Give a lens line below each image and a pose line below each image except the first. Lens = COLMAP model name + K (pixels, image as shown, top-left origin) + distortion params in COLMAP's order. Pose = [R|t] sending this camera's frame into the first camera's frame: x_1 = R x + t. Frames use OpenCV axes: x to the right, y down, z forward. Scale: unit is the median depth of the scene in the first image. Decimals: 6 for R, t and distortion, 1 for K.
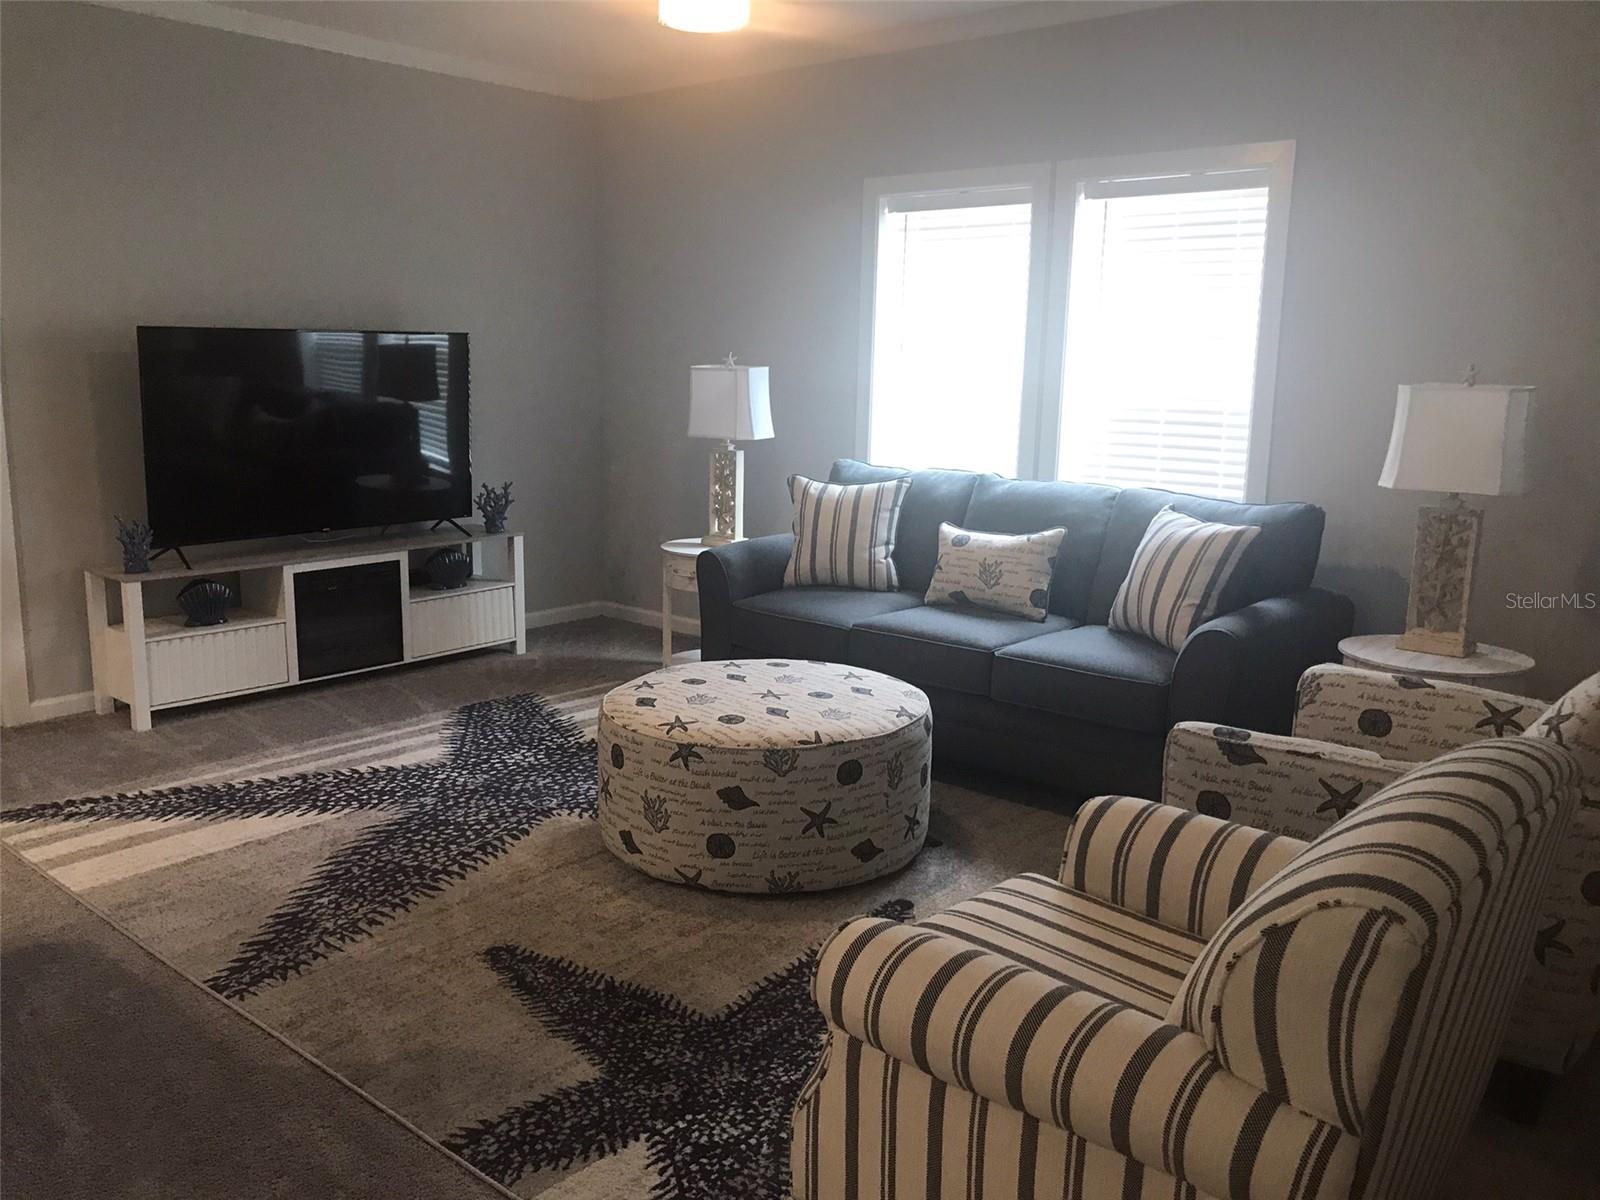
lens RADIAL K [[1322.6, 0, 800.0], [0, 1322.6, 600.0], [0, 0, 1]] dist [0.069134, -0.154890]
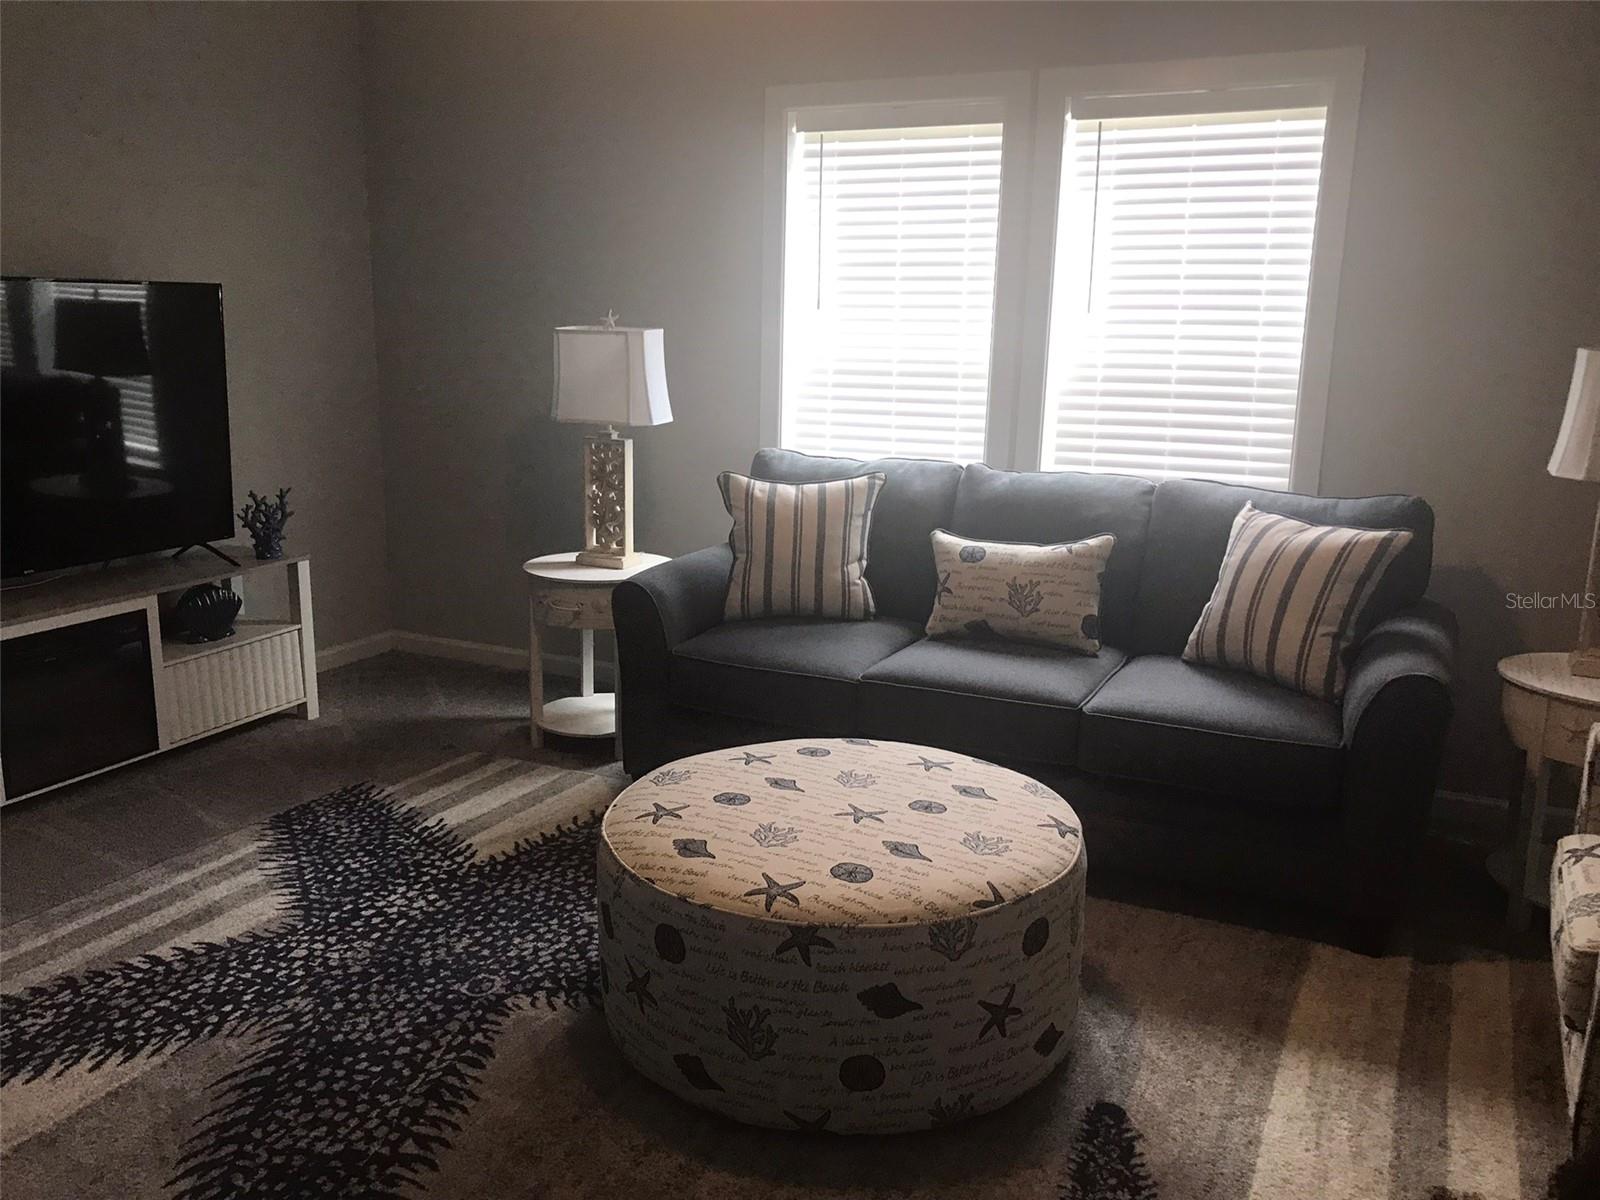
lens RADIAL K [[1330.2, 0, 800.0], [0, 1330.2, 600.0], [0, 0, 1]] dist [-0.040036, 0.104346]
pose [[0.964187, -0.057625, 0.258889, -0.178578], [0.049329, 0.998043, 0.038434, -0.053259], [-0.260597, -0.024287, 0.965142, 0.281254]]
